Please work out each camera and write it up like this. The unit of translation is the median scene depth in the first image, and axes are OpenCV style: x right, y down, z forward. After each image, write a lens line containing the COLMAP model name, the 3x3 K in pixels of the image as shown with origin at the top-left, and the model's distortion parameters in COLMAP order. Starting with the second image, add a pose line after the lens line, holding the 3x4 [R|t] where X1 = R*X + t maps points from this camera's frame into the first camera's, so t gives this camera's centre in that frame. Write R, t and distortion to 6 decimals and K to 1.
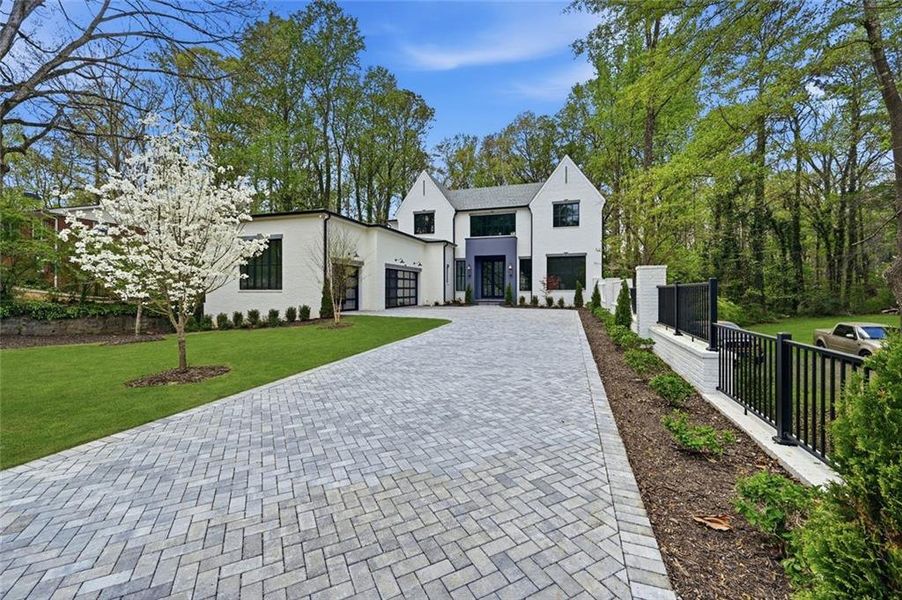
lens RADIAL K [[389.7, 0, 483.0], [0, 389.7, 296.8], [0, 0, 1]] dist [0.025675, 0.000044]
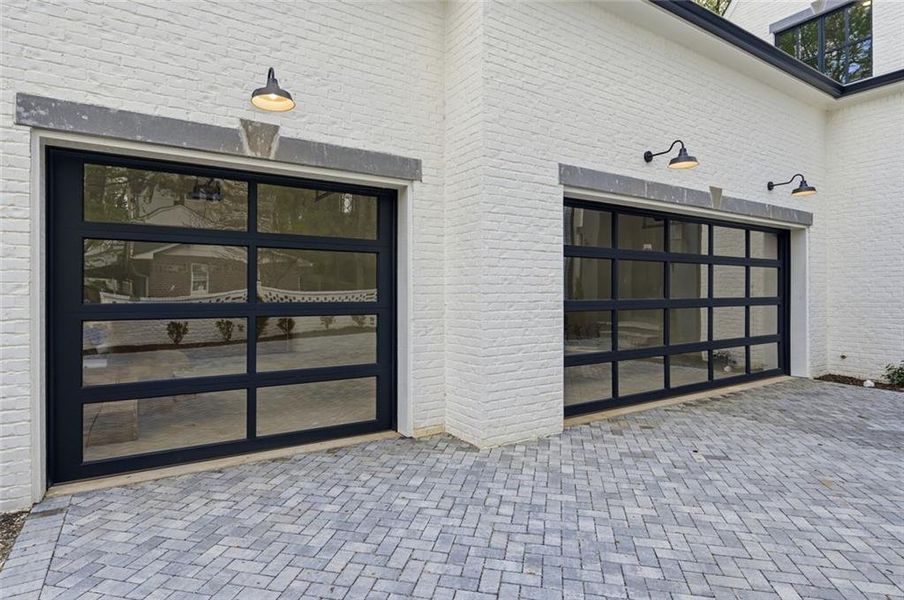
lens RADIAL K [[496.8, 0, 452.0], [0, 496.8, 300.0], [0, 0, 1]] dist [-0.000905, -0.000229]
pose [[0.716132, 0.003880, -0.697954, -0.100317], [-0.013117, 0.999883, -0.007900, -0.016985], [0.697842, 0.014813, 0.716099, 0.617685]]
